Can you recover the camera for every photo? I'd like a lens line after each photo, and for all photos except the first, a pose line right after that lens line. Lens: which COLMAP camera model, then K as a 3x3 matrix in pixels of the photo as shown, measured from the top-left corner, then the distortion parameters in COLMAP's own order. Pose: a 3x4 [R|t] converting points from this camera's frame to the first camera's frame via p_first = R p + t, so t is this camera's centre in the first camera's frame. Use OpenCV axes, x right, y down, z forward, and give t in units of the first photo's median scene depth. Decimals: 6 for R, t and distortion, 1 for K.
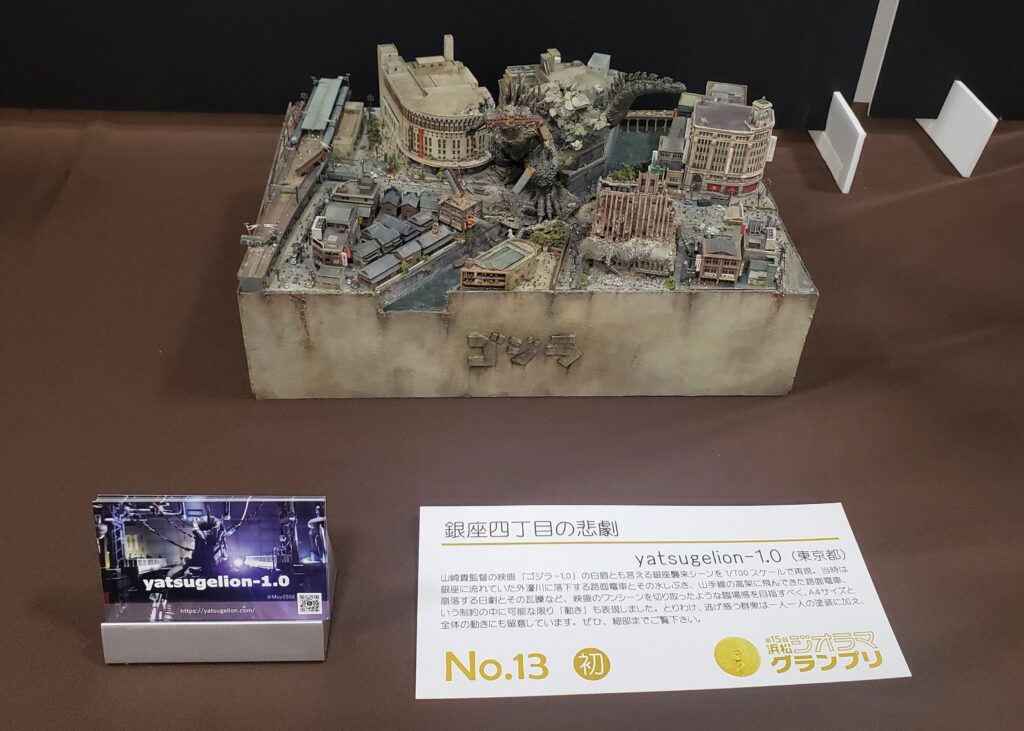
lens RADIAL K [[992.5, 0, 507.4], [0, 992.5, 337.0], [0, 0, 1]] dist [0.178298, -0.006184]
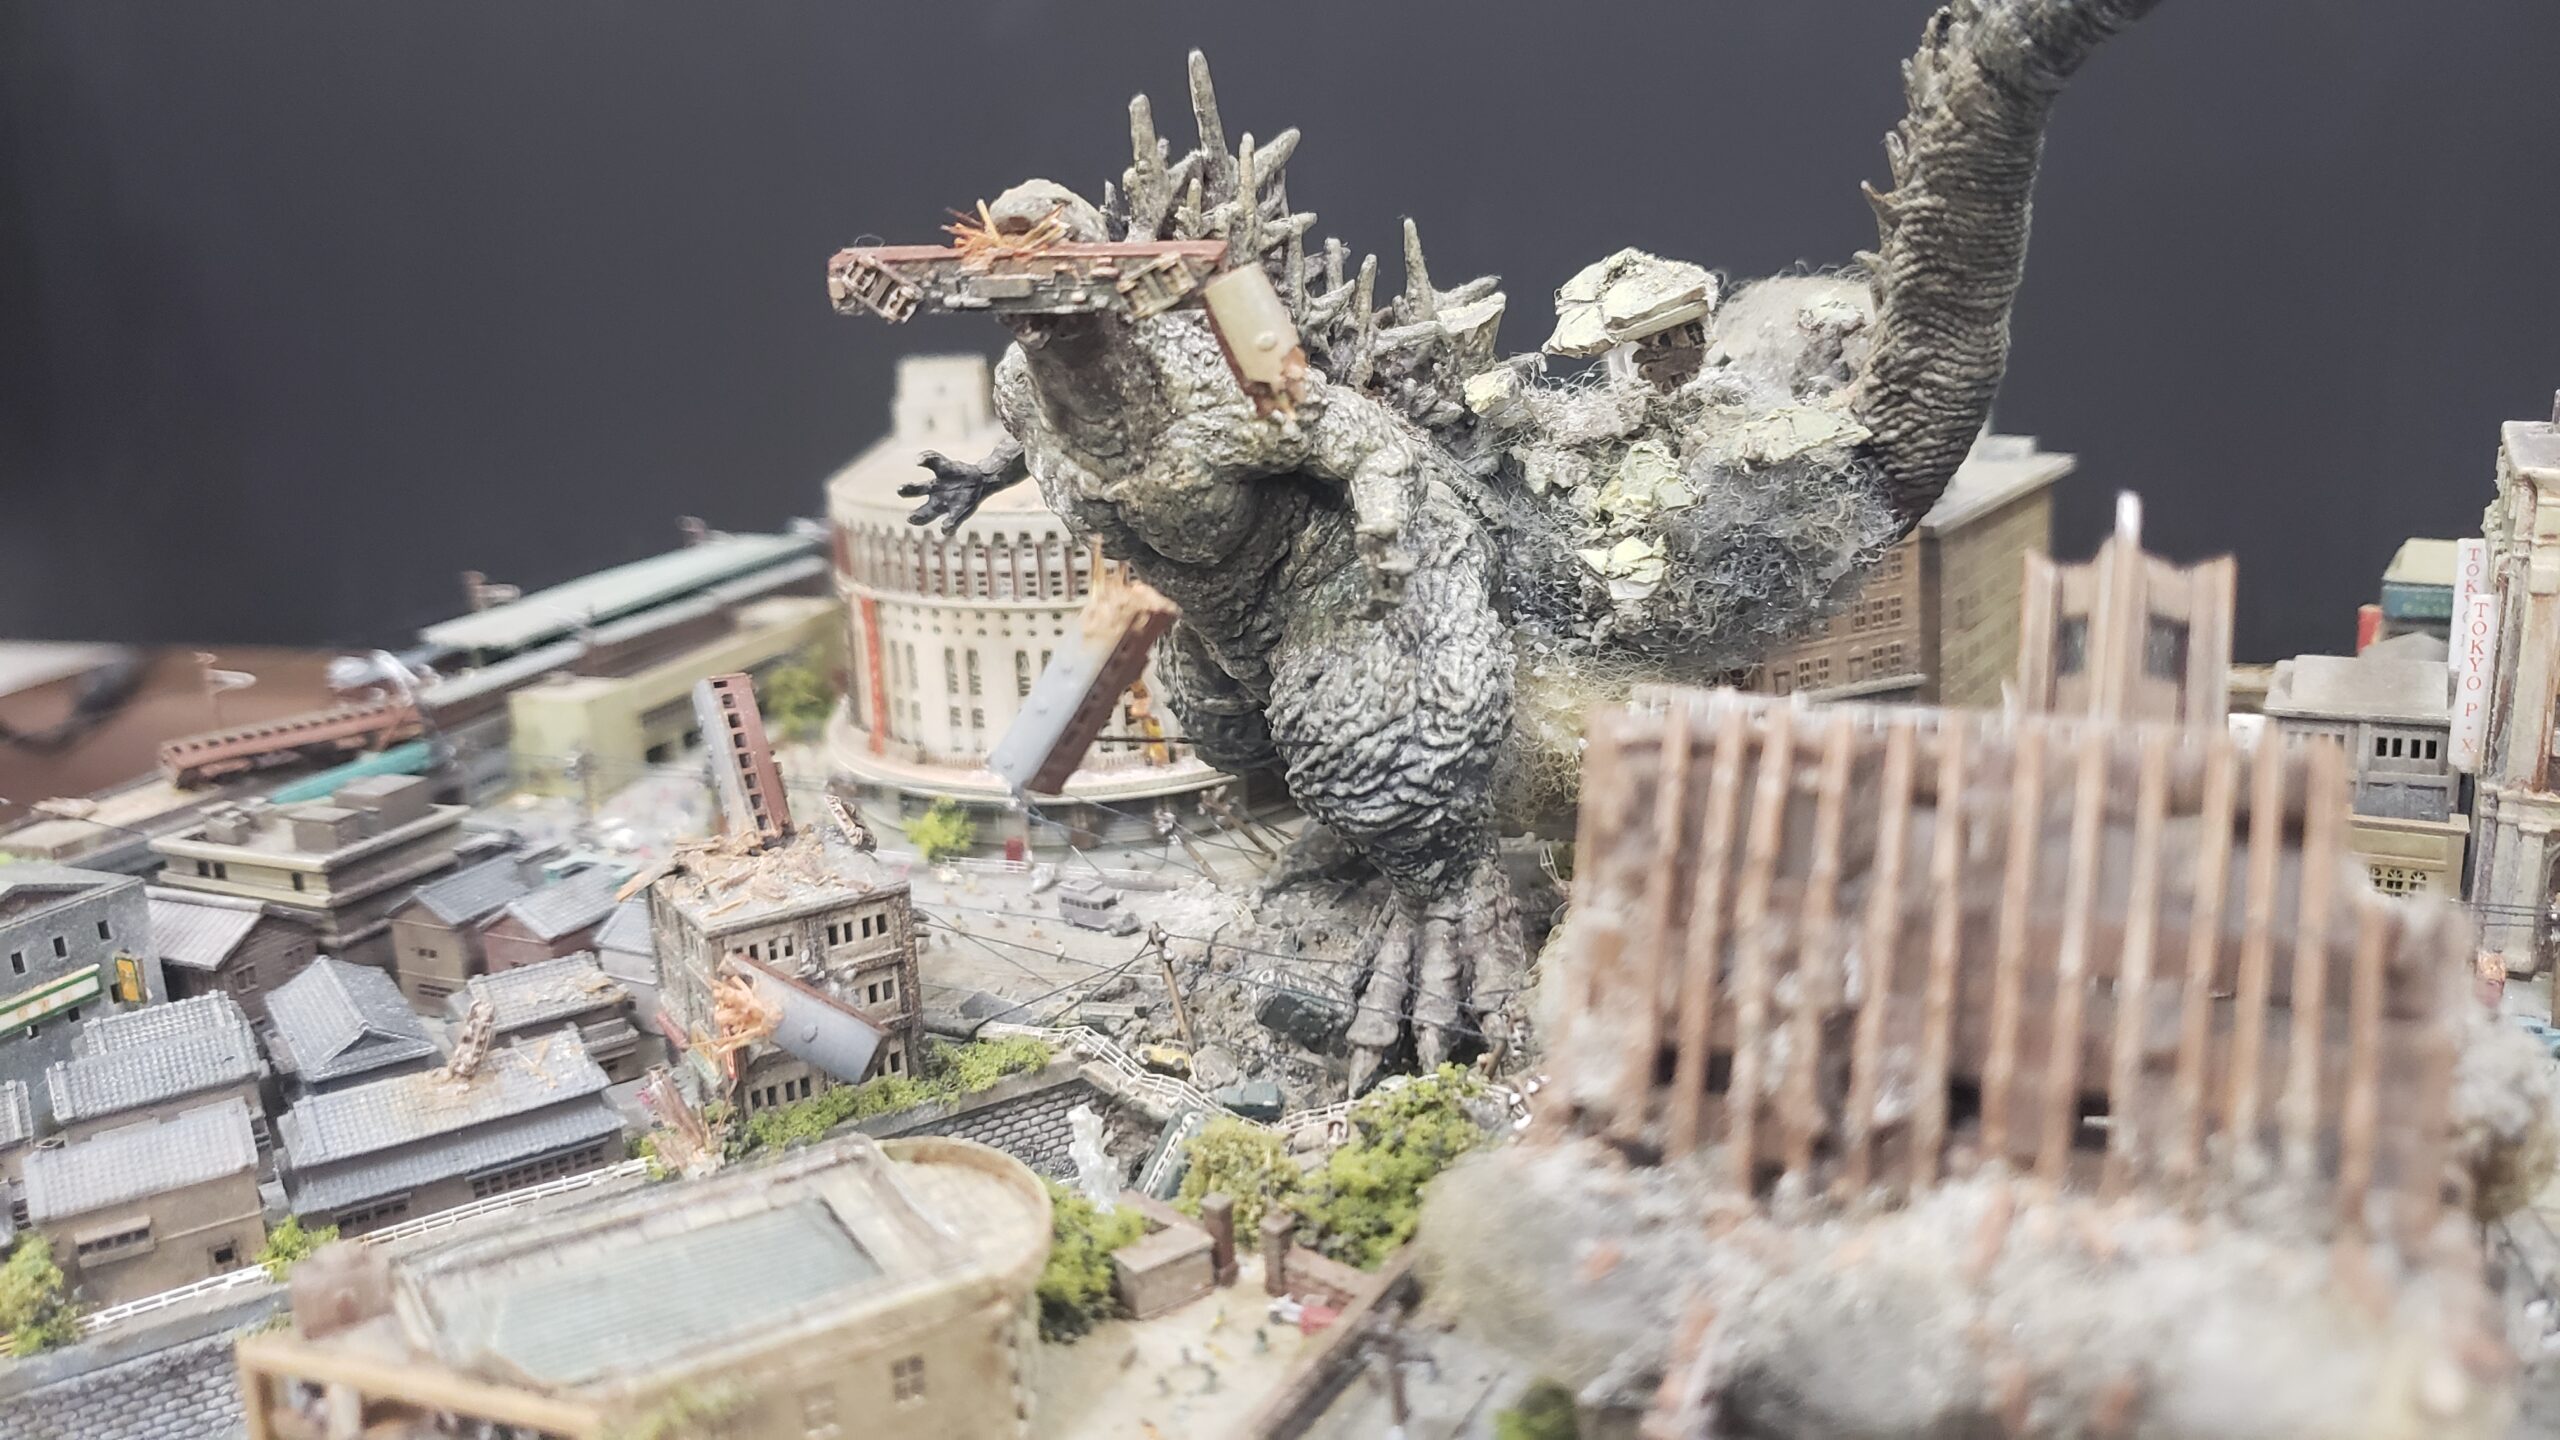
lens RADIAL K [[1998.0, 0, 1280.0], [0, 1998.0, 720.0], [0, 0, 1]] dist [0.004940, -0.001877]
pose [[0.942926, -0.010095, -0.332850, 0.122762], [-0.123478, 0.917686, -0.377631, -0.058094], [0.309264, 0.397178, 0.864063, 0.768671]]
